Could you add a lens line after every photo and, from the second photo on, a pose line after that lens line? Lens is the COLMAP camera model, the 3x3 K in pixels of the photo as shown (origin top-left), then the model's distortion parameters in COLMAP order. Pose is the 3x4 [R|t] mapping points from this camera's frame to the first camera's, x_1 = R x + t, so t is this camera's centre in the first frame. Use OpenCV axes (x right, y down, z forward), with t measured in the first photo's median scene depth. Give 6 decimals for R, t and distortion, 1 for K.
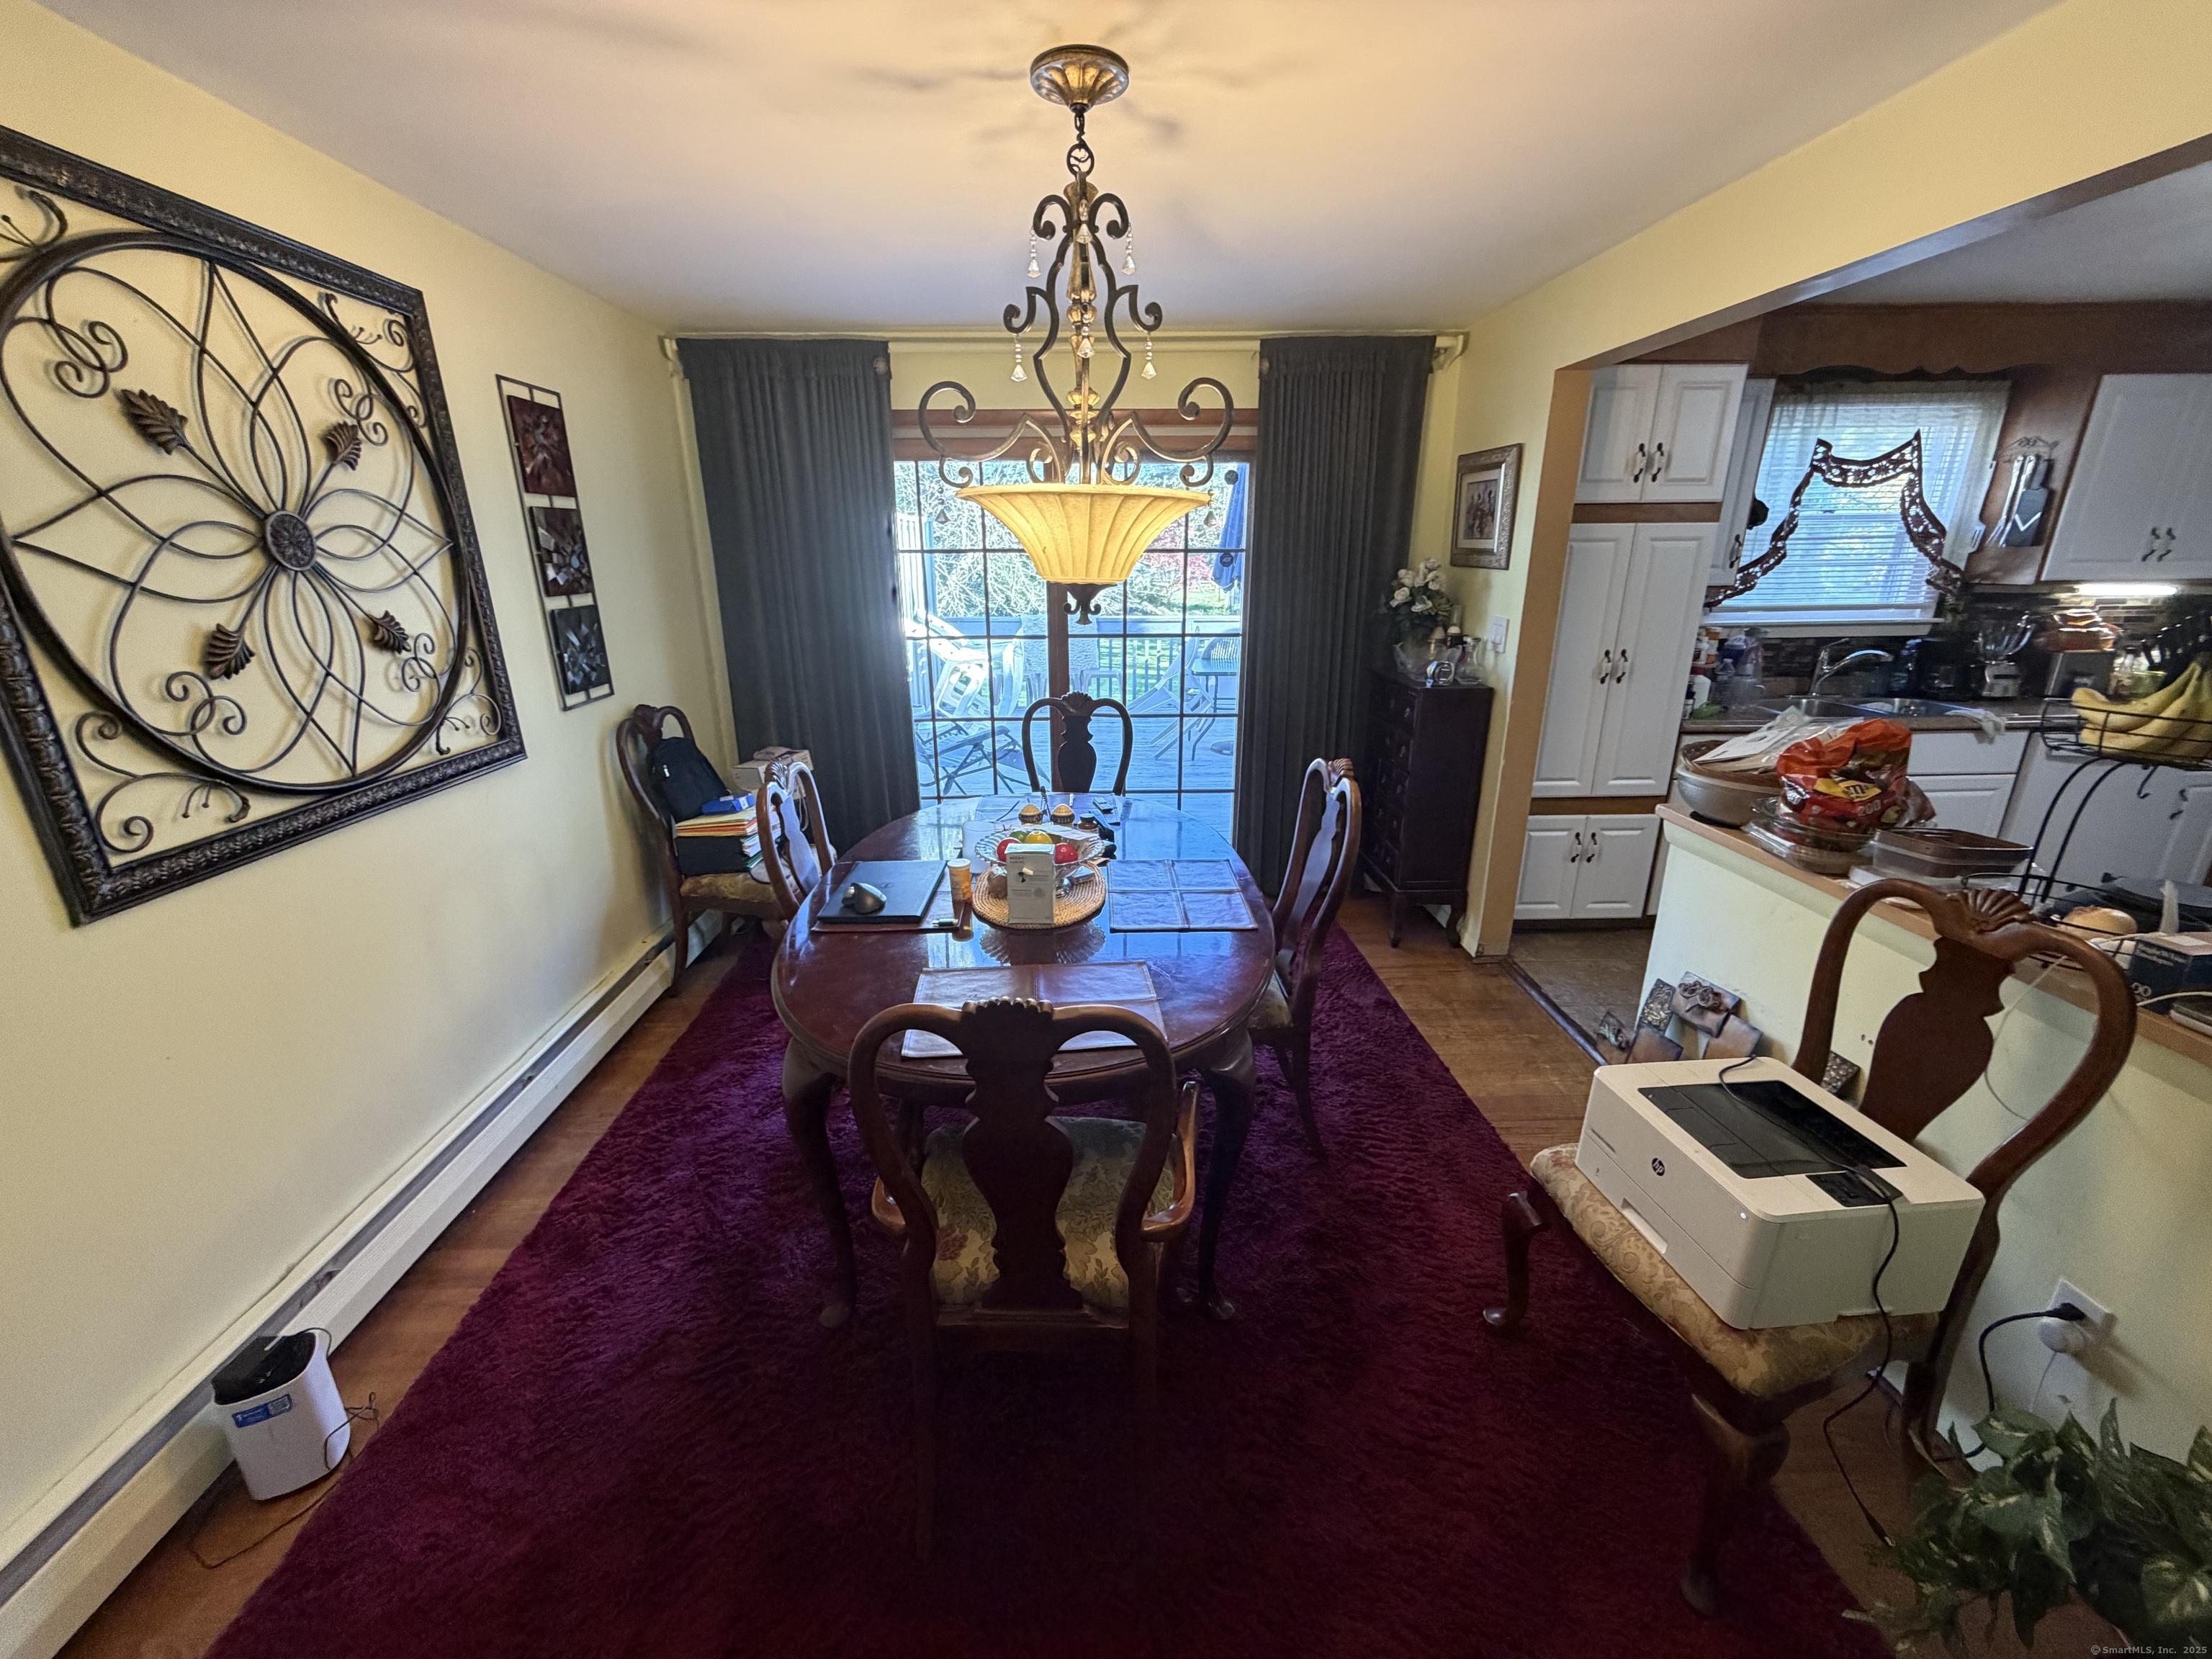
lens RADIAL K [[885.9, 0, 1097.8], [0, 885.9, 828.9], [0, 0, 1]] dist [0.001891, 0.000168]
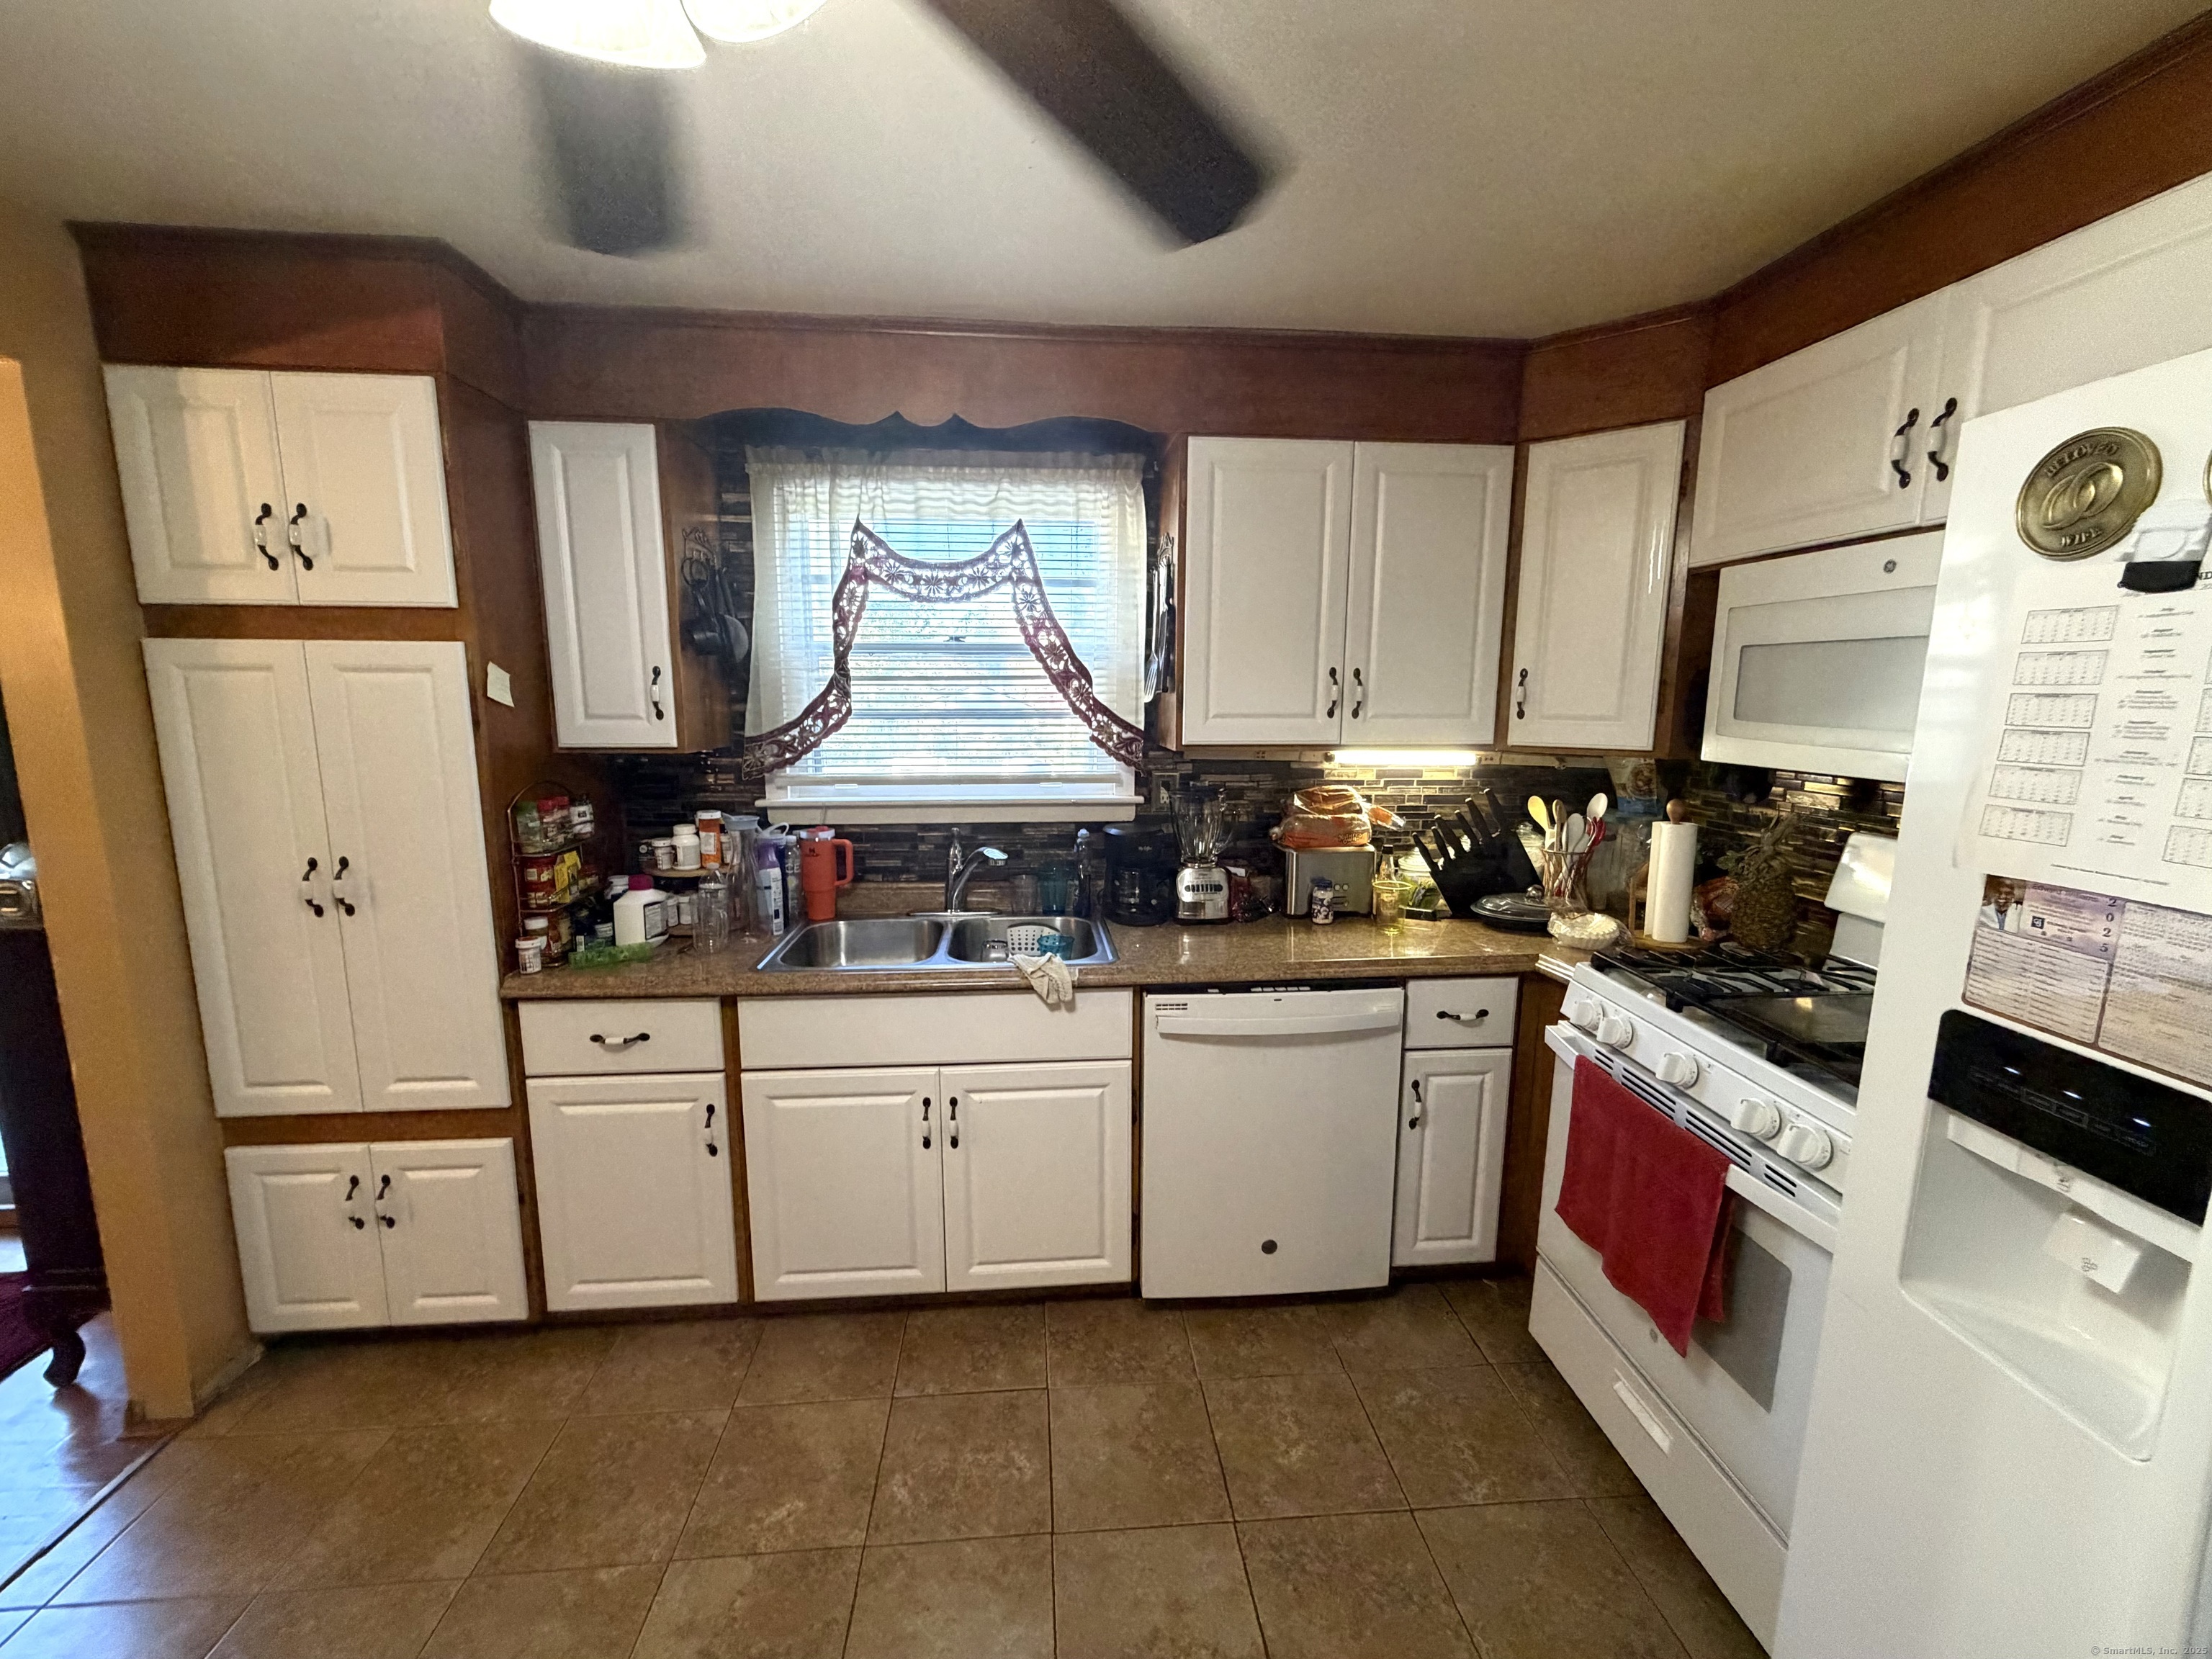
lens RADIAL K [[885.9, 0, 1093.5], [0, 885.9, 831.2], [0, 0, 1]] dist [0.001891, 0.000168]
pose [[0.998457, 0.004362, 0.055360, 0.937569], [0.004161, 0.988231, -0.152910, -0.118299], [-0.055376, 0.152904, 0.986688, 0.376298]]
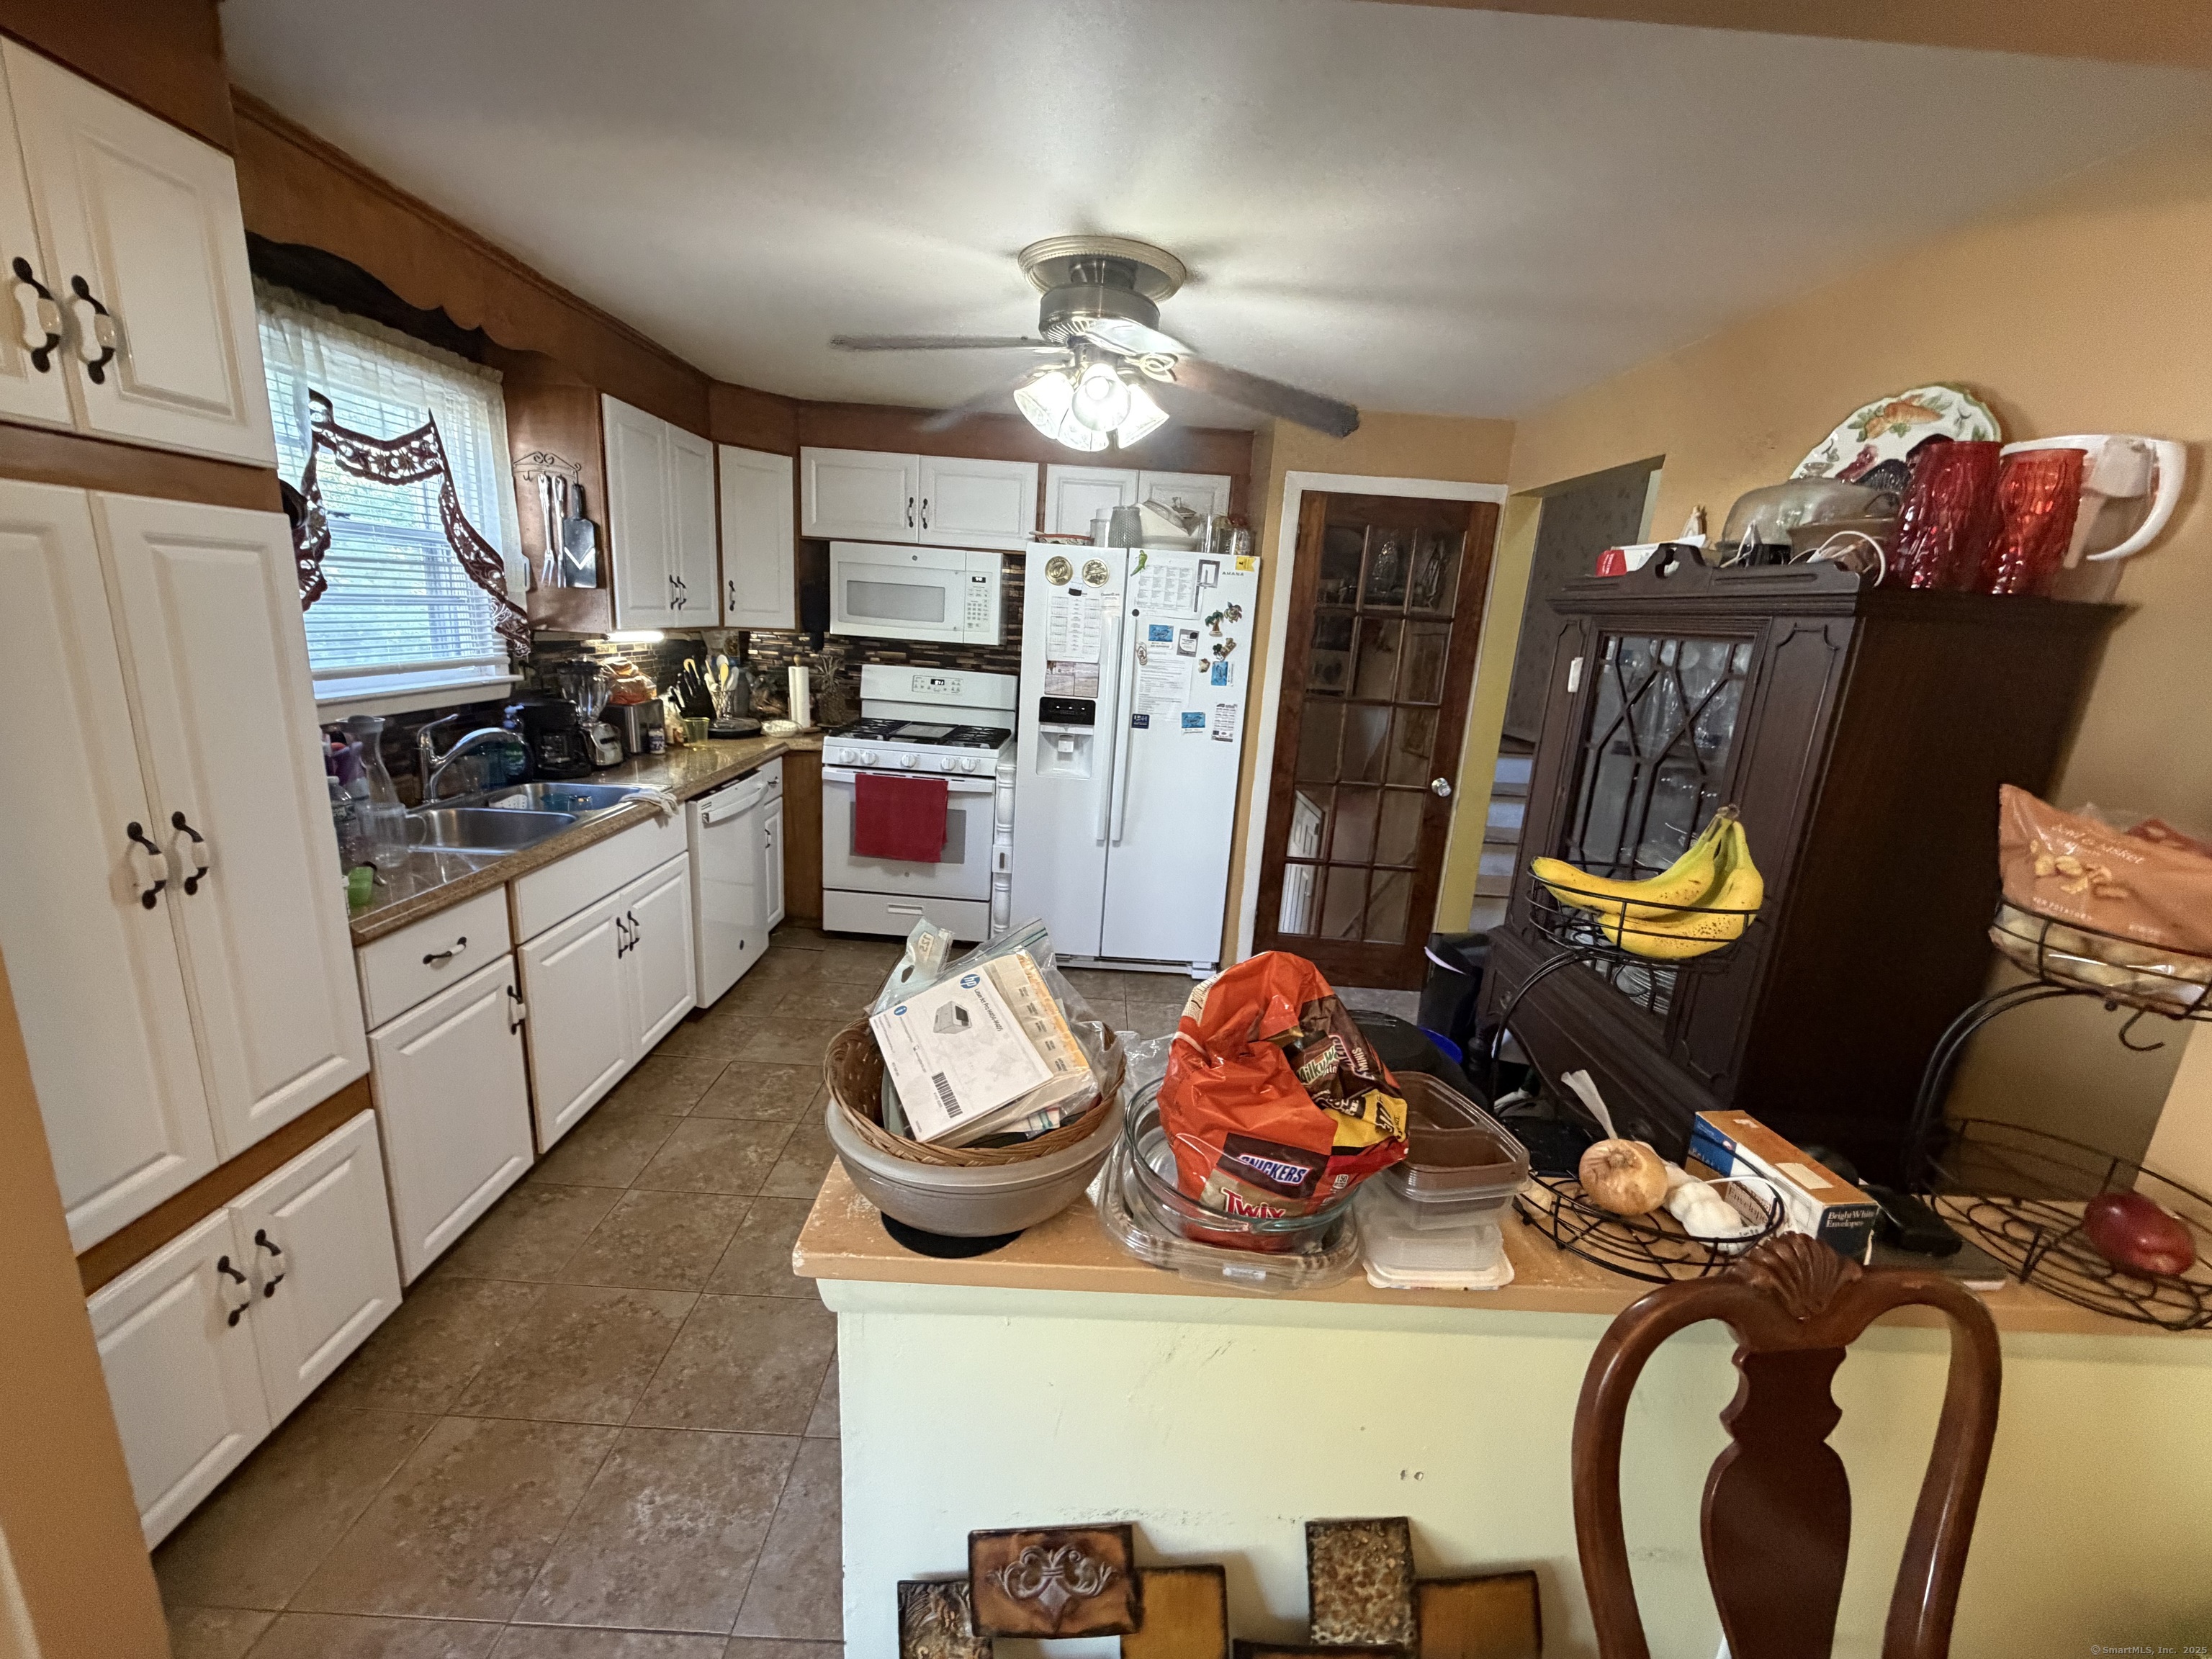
lens RADIAL K [[885.9, 0, 1097.0], [0, 885.9, 828.3], [0, 0, 1]] dist [0.001891, 0.000168]
pose [[0.023951, -0.224449, 0.974192, 0.195235], [0.245046, 0.946062, 0.211943, -0.162069], [-0.969216, 0.233645, 0.077659, 0.517987]]
